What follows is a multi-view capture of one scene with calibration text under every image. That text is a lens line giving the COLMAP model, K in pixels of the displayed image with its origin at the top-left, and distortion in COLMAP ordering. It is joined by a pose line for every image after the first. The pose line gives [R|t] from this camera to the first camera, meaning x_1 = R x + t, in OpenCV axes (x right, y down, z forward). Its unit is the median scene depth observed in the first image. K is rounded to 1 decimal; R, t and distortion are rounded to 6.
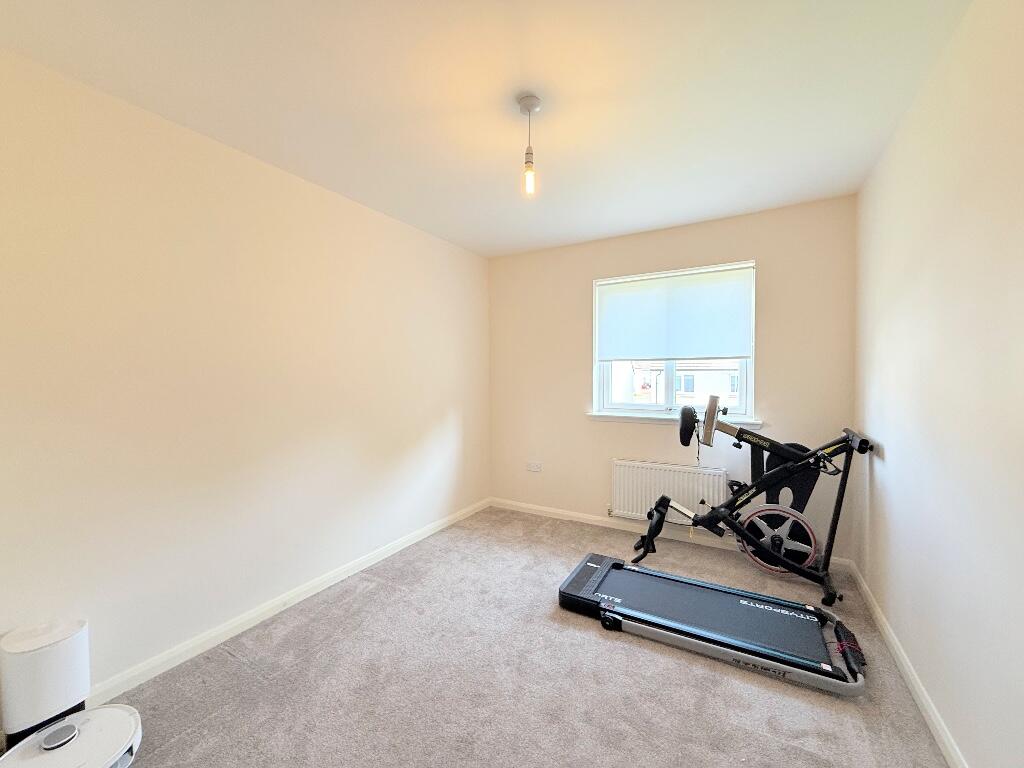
lens RADIAL K [[407.6, 0, 511.7], [0, 407.6, 384.6], [0, 0, 1]] dist [-0.001069, 0.000352]
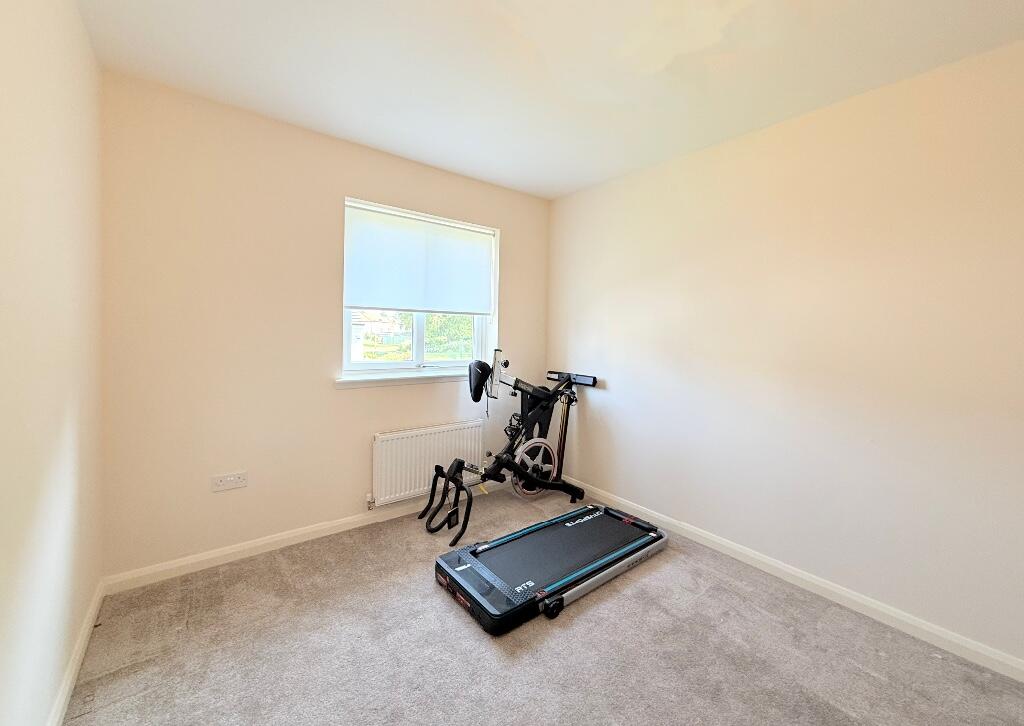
lens RADIAL K [[413.0, 0, 514.5], [0, 413.0, 333.7], [0, 0, 1]] dist [0.001080, 0.000262]
pose [[0.352325, 0.012131, 0.935799, -0.504565], [-0.008815, 0.999915, -0.009644, -0.005122], [-0.935836, -0.004851, 0.352401, 0.602714]]
